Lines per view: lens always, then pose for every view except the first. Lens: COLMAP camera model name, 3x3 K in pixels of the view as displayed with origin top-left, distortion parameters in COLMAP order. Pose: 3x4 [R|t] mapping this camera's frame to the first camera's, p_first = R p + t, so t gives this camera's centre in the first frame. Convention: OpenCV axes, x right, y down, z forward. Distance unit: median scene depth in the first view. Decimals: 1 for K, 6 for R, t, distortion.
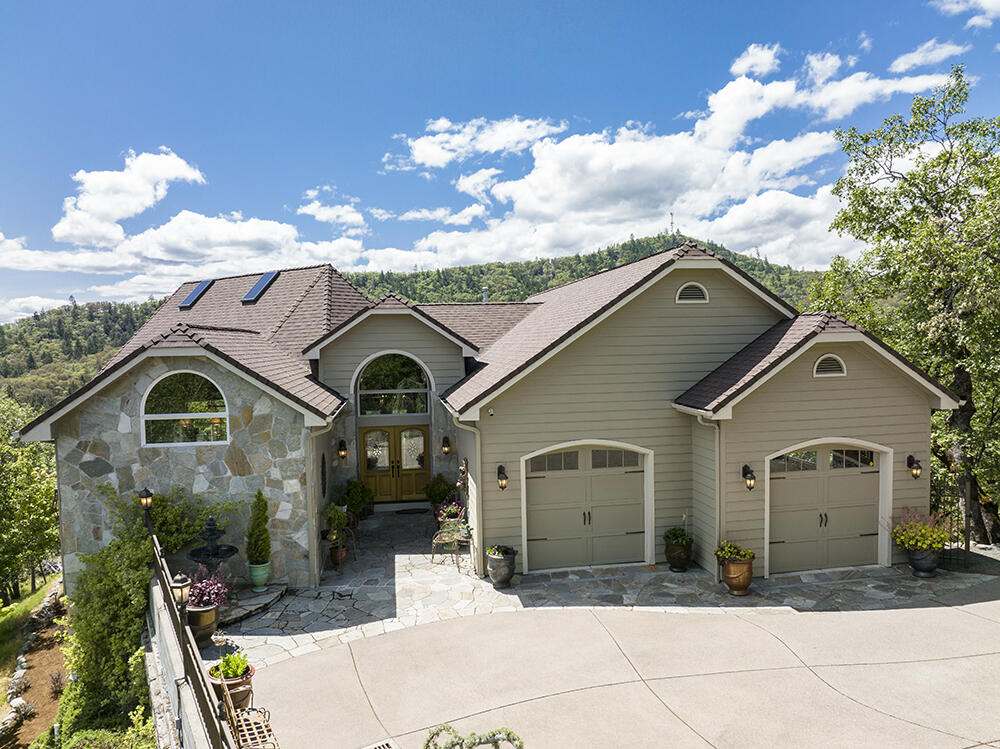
lens RADIAL K [[711.8, 0, 500.0], [0, 711.8, 374.5], [0, 0, 1]] dist [-0.031879, 0.002024]
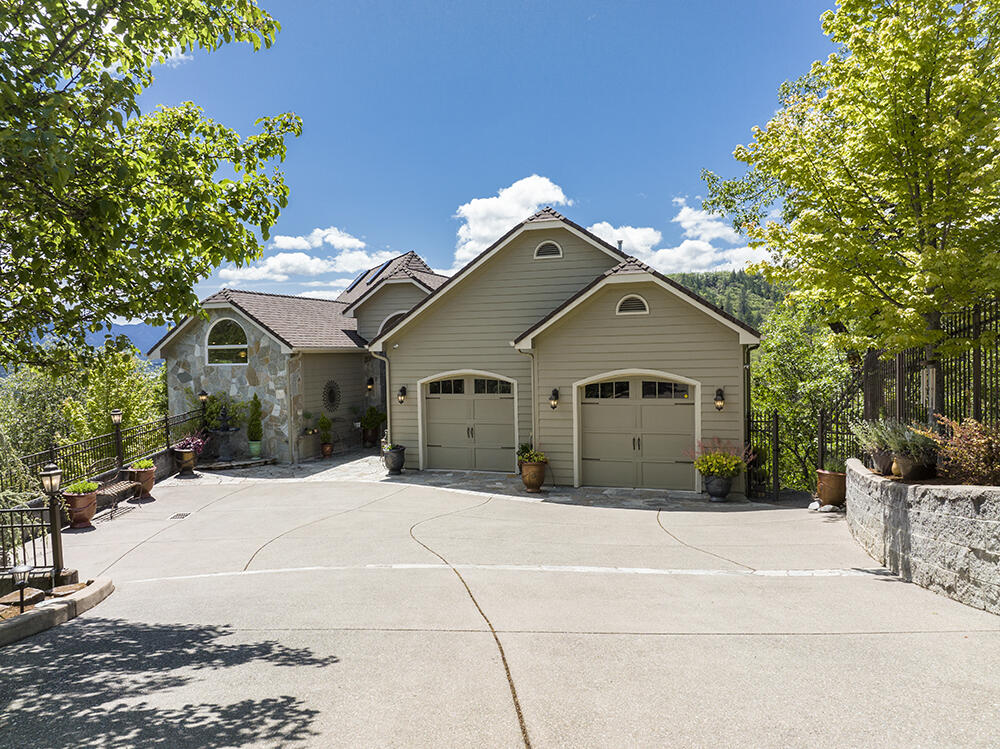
lens RADIAL K [[711.8, 0, 500.0], [0, 711.8, 374.5], [0, 0, 1]] dist [-0.031879, 0.002024]
pose [[0.876994, 0.019347, -0.480112, 0.805290], [-0.021083, 0.999776, 0.001778, 0.098421], [0.480039, 0.008563, 0.877205, -0.096358]]
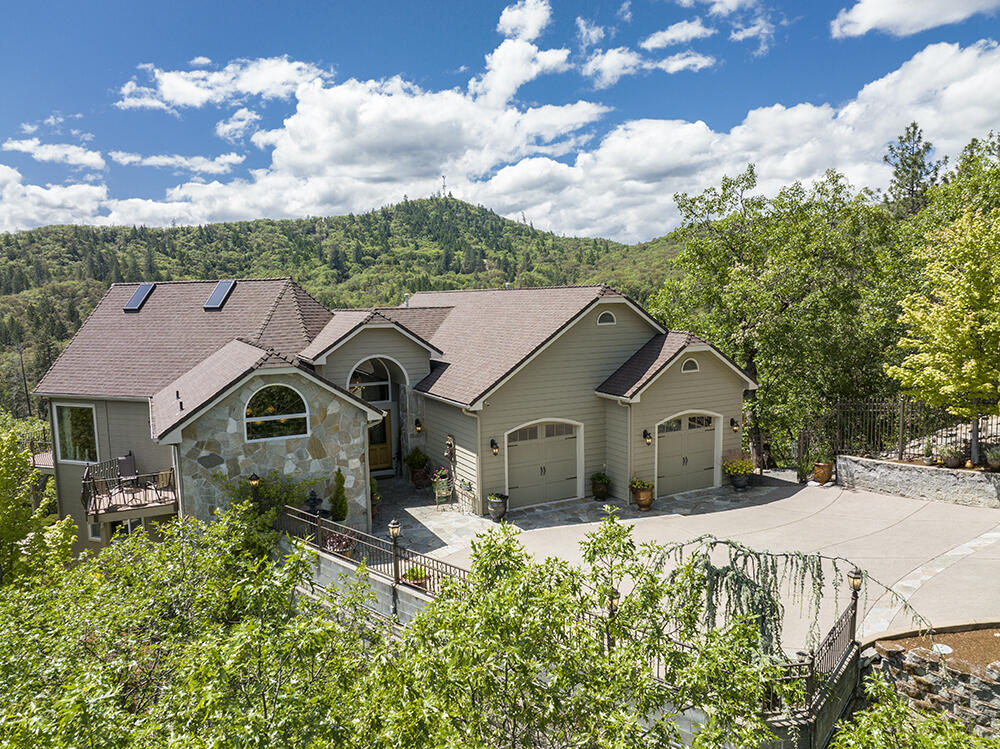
lens RADIAL K [[712.0, 0, 509.7], [0, 712.0, 386.9], [0, 0, 1]] dist [0.001465, 0.001750]
pose [[0.945858, -0.036869, 0.322479, -0.430603], [0.013390, 0.997114, 0.074727, -0.087535], [-0.324304, -0.066363, 0.943622, -0.381781]]
